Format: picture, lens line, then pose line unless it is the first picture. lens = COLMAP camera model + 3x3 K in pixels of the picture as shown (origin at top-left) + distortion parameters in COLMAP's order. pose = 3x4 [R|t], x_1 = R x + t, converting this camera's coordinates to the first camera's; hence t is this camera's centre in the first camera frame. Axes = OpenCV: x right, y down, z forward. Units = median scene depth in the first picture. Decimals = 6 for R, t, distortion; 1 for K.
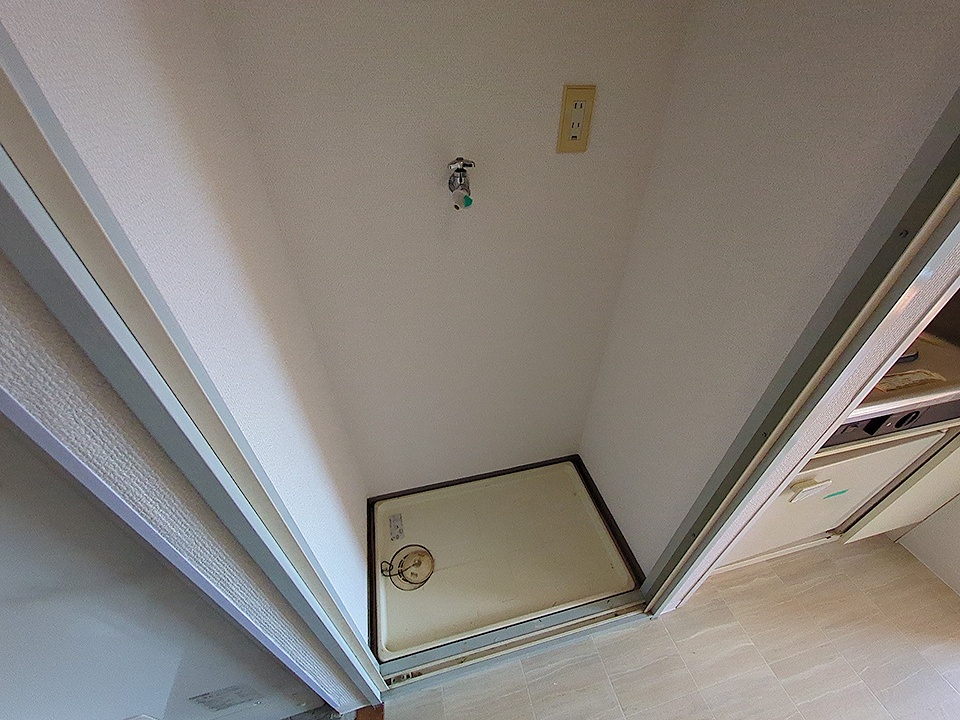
lens RADIAL K [[376.4, 0, 485.9], [0, 376.4, 361.0], [0, 0, 1]] dist [0.002712, -0.000903]
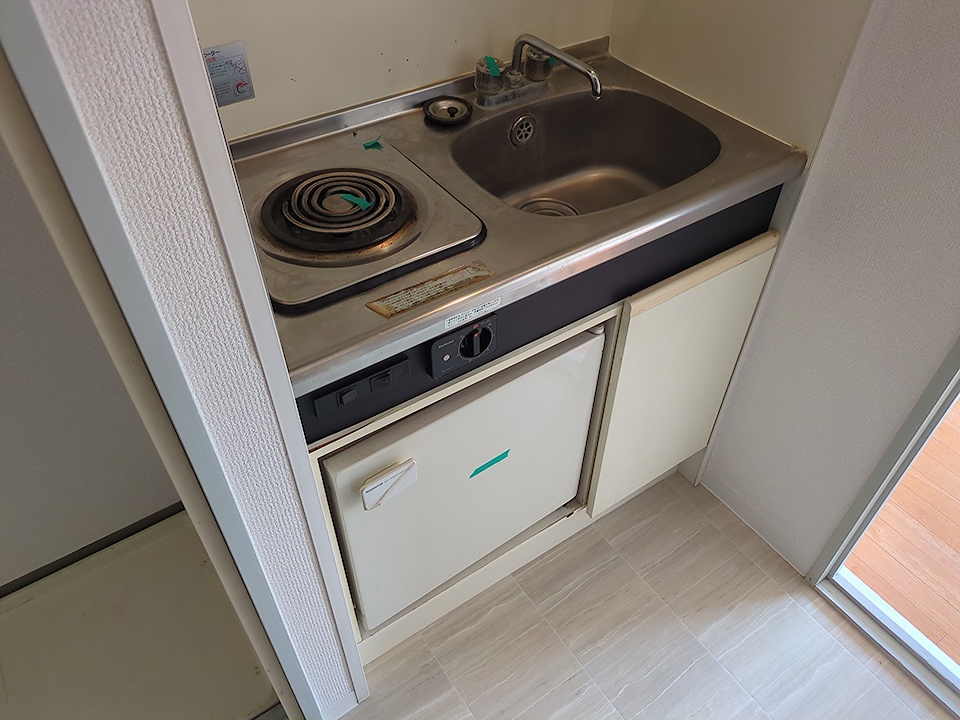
lens RADIAL K [[723.2, 0, 479.5], [0, 723.2, 363.2], [0, 0, 1]] dist [0.038307, -0.042494]
pose [[0.936745, -0.247595, 0.247399, 0.579813], [0.216428, 0.965240, 0.146527, 0.008539], [-0.275079, -0.083714, 0.957770, -0.123806]]
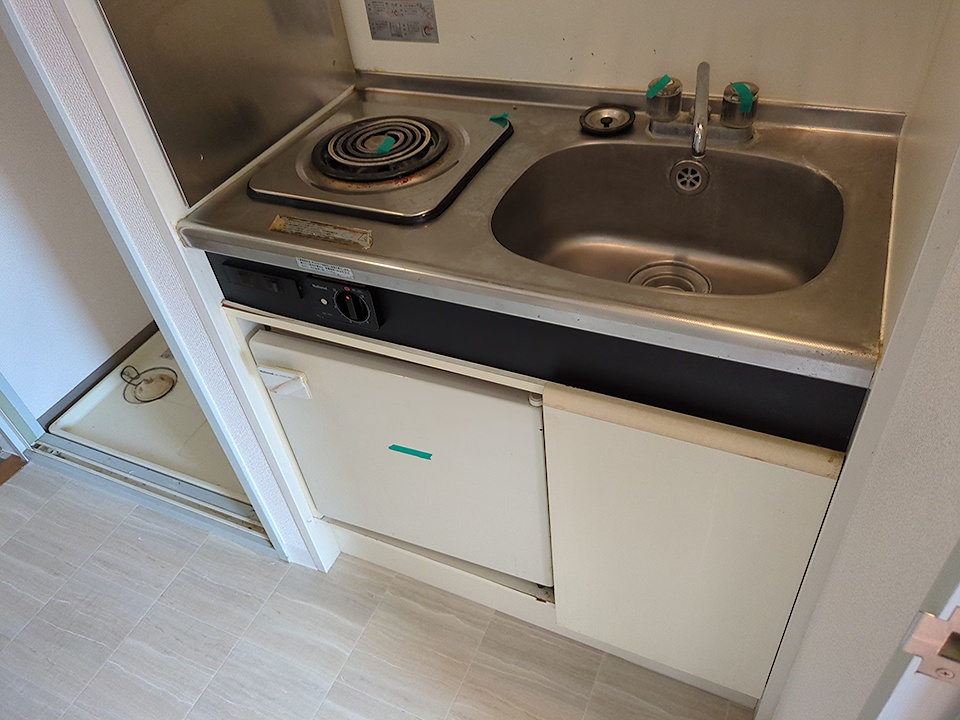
lens RADIAL K [[723.2, 0, 488.9], [0, 723.2, 355.6], [0, 0, 1]] dist [0.038307, -0.042494]
pose [[0.780647, 0.349839, -0.517883, 1.405241], [-0.298567, 0.936733, 0.182725, -0.043141], [0.549043, 0.011979, 0.835708, 0.070626]]
